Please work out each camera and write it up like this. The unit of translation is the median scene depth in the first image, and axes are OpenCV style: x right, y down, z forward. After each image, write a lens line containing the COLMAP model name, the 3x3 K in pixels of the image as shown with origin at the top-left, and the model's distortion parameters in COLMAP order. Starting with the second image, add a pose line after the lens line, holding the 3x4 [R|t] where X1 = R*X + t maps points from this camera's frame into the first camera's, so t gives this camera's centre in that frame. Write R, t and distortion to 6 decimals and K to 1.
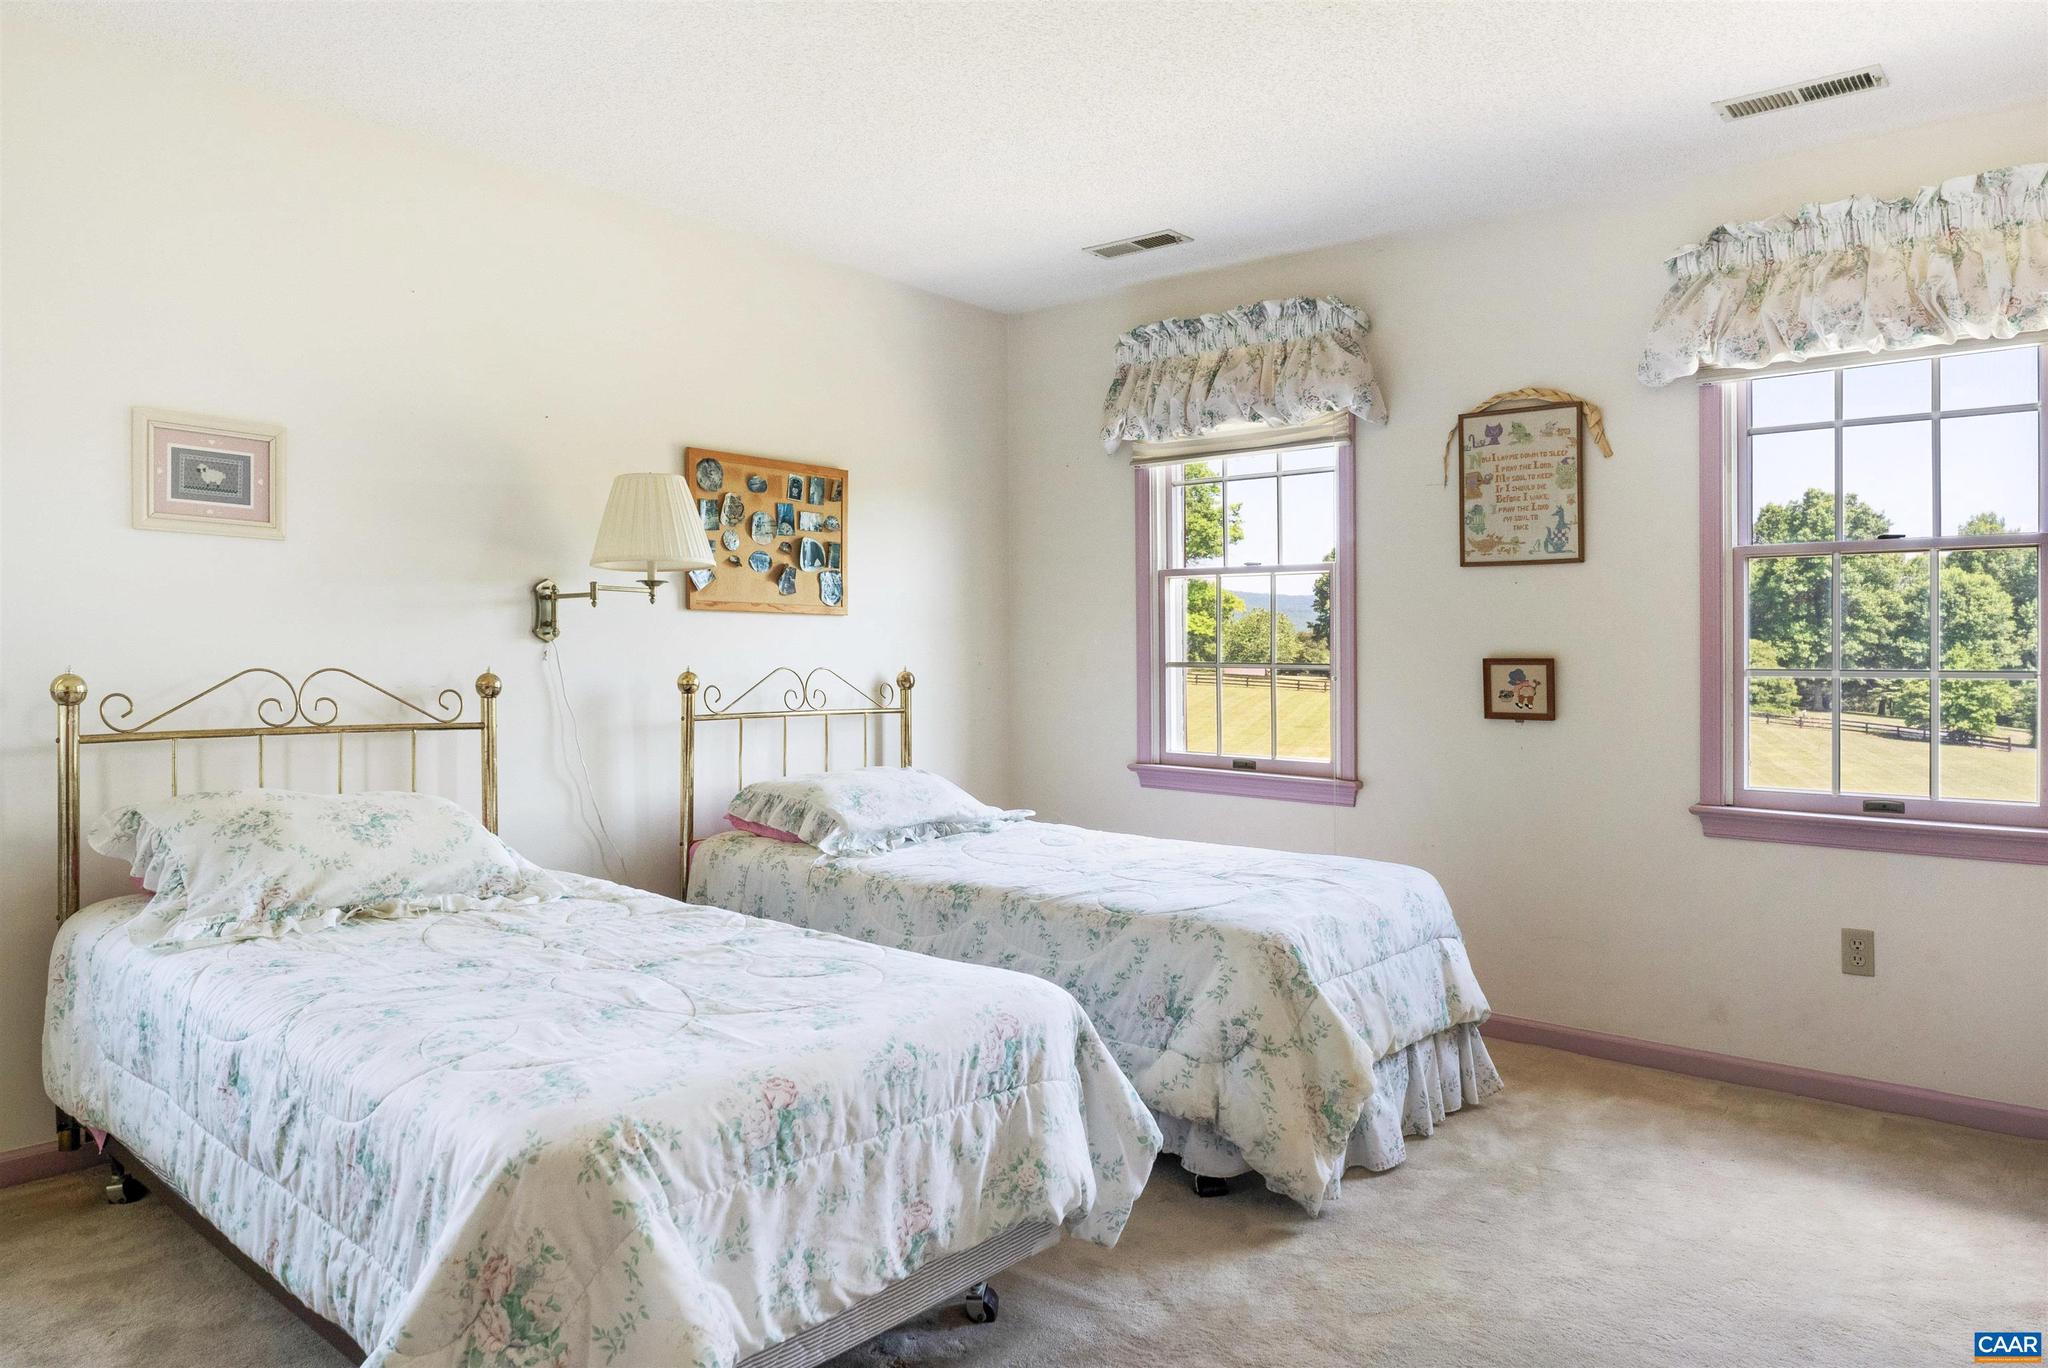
lens RADIAL K [[1328.7, 0, 1024.5], [0, 1328.7, 649.8], [0, 0, 1]] dist [-0.023245, 0.003173]
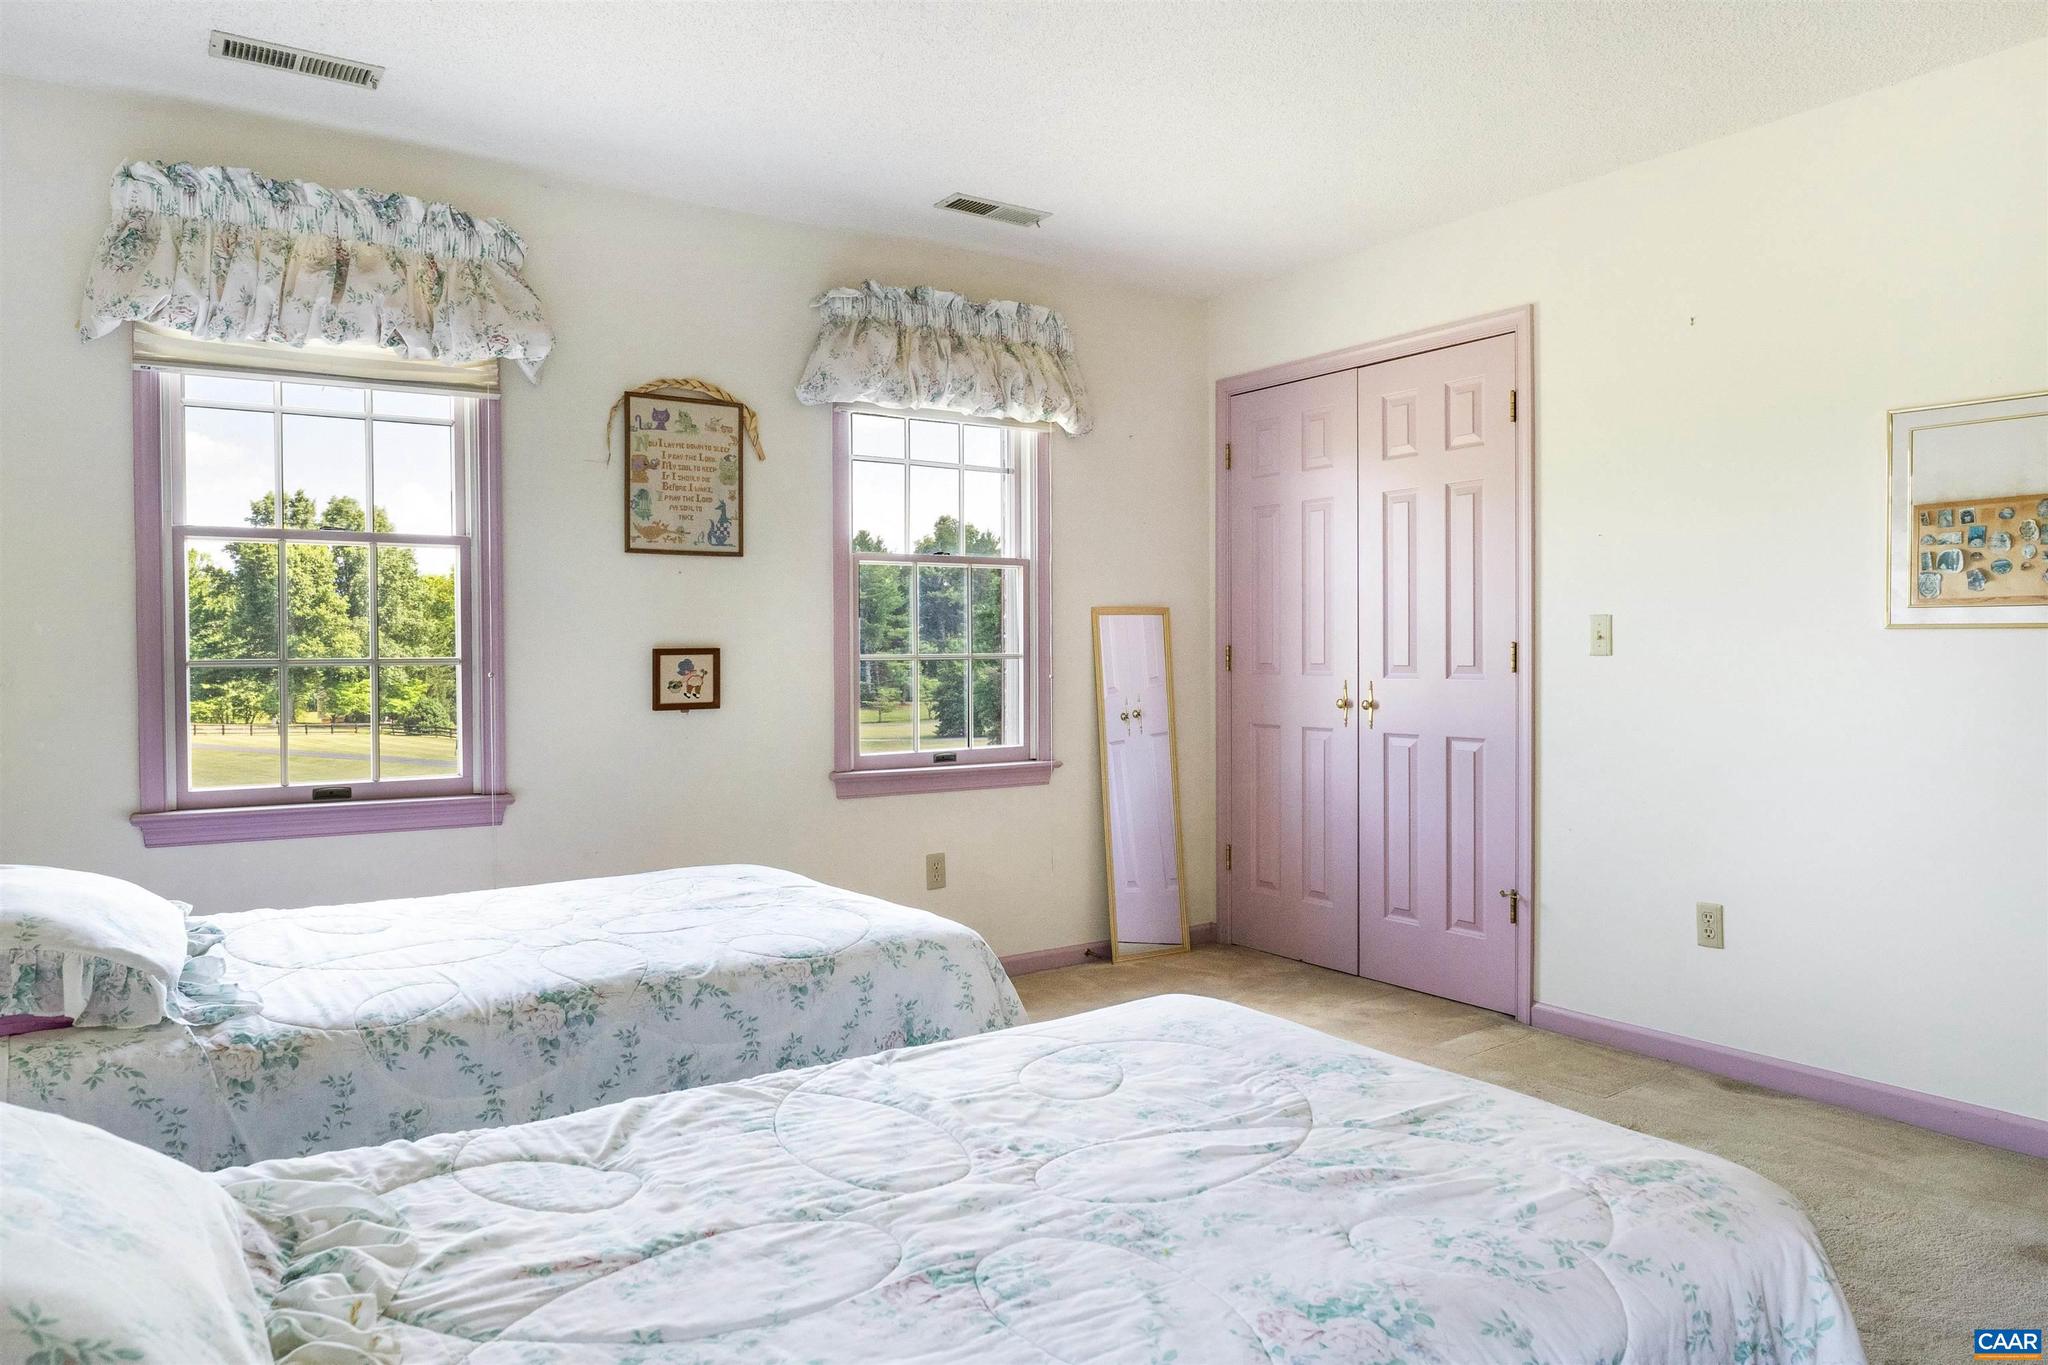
lens RADIAL K [[1328.7, 0, 996.8], [0, 1328.7, 654.6], [0, 0, 1]] dist [-0.023245, 0.003173]
pose [[0.268943, -0.015925, 0.963024, -0.526552], [0.005073, 0.999873, 0.015118, -0.002723], [-0.963143, 0.000820, 0.268990, 0.501296]]
